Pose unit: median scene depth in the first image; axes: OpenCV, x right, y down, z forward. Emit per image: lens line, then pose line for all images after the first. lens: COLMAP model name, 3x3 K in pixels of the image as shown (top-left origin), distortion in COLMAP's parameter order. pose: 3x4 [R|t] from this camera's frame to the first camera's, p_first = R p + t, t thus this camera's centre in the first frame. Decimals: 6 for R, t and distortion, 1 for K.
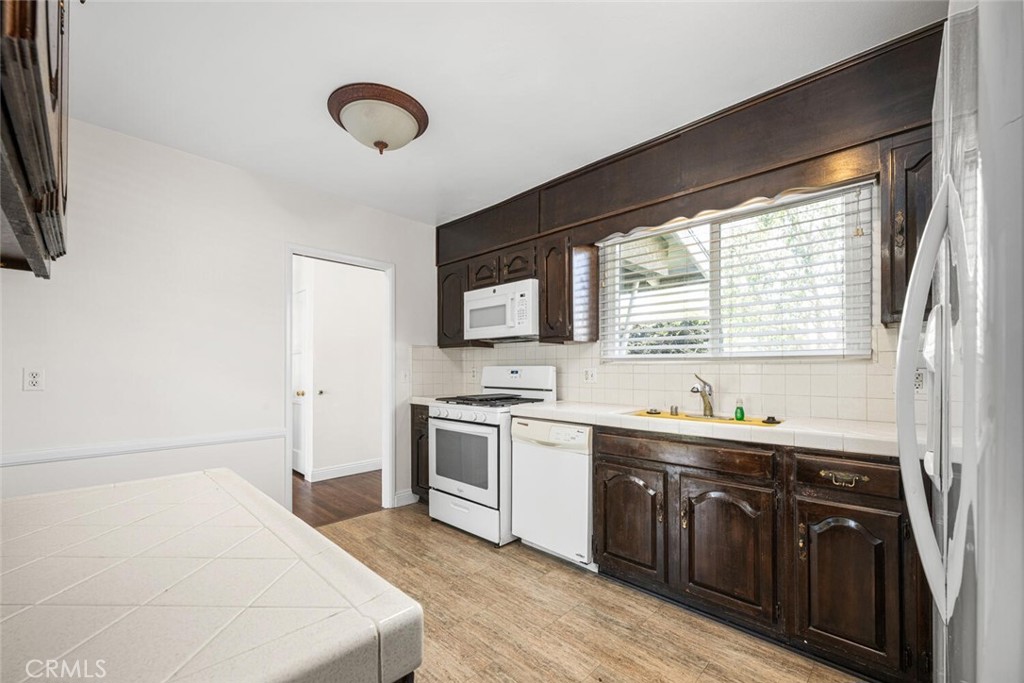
lens RADIAL K [[415.9, 0, 508.8], [0, 415.9, 368.6], [0, 0, 1]] dist [-0.000666, -0.000020]
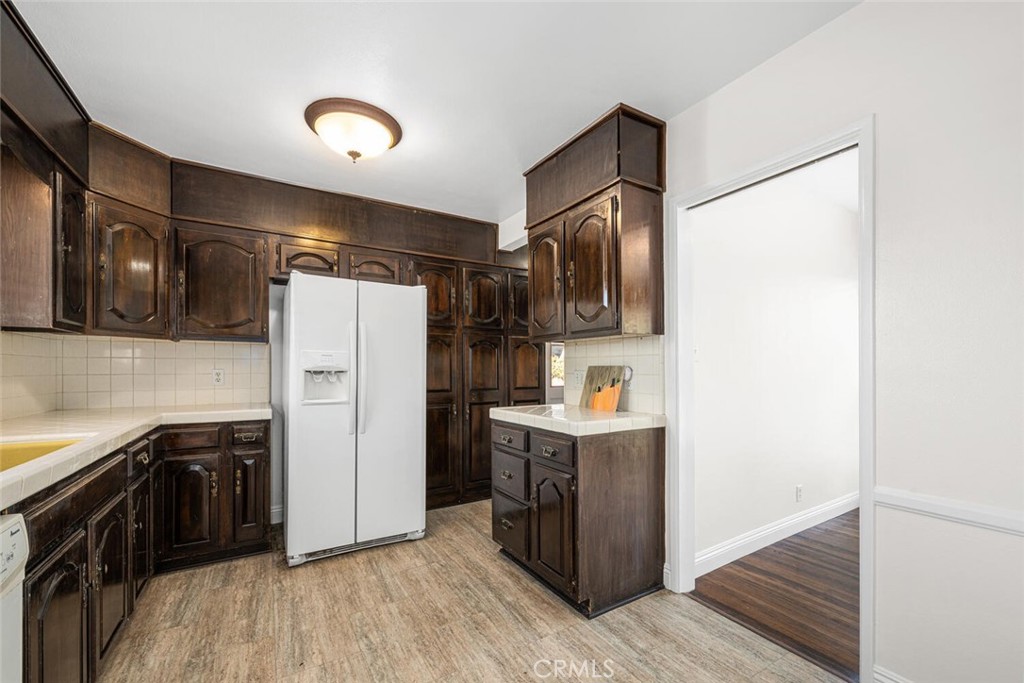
lens RADIAL K [[415.9, 0, 508.8], [0, 415.9, 368.6], [0, 0, 1]] dist [-0.000666, -0.000020]
pose [[-0.969425, 0.001670, 0.245383, -0.319971], [0.000830, 0.999993, -0.003527, 0.000374], [-0.245387, -0.003216, -0.969420, 1.101133]]
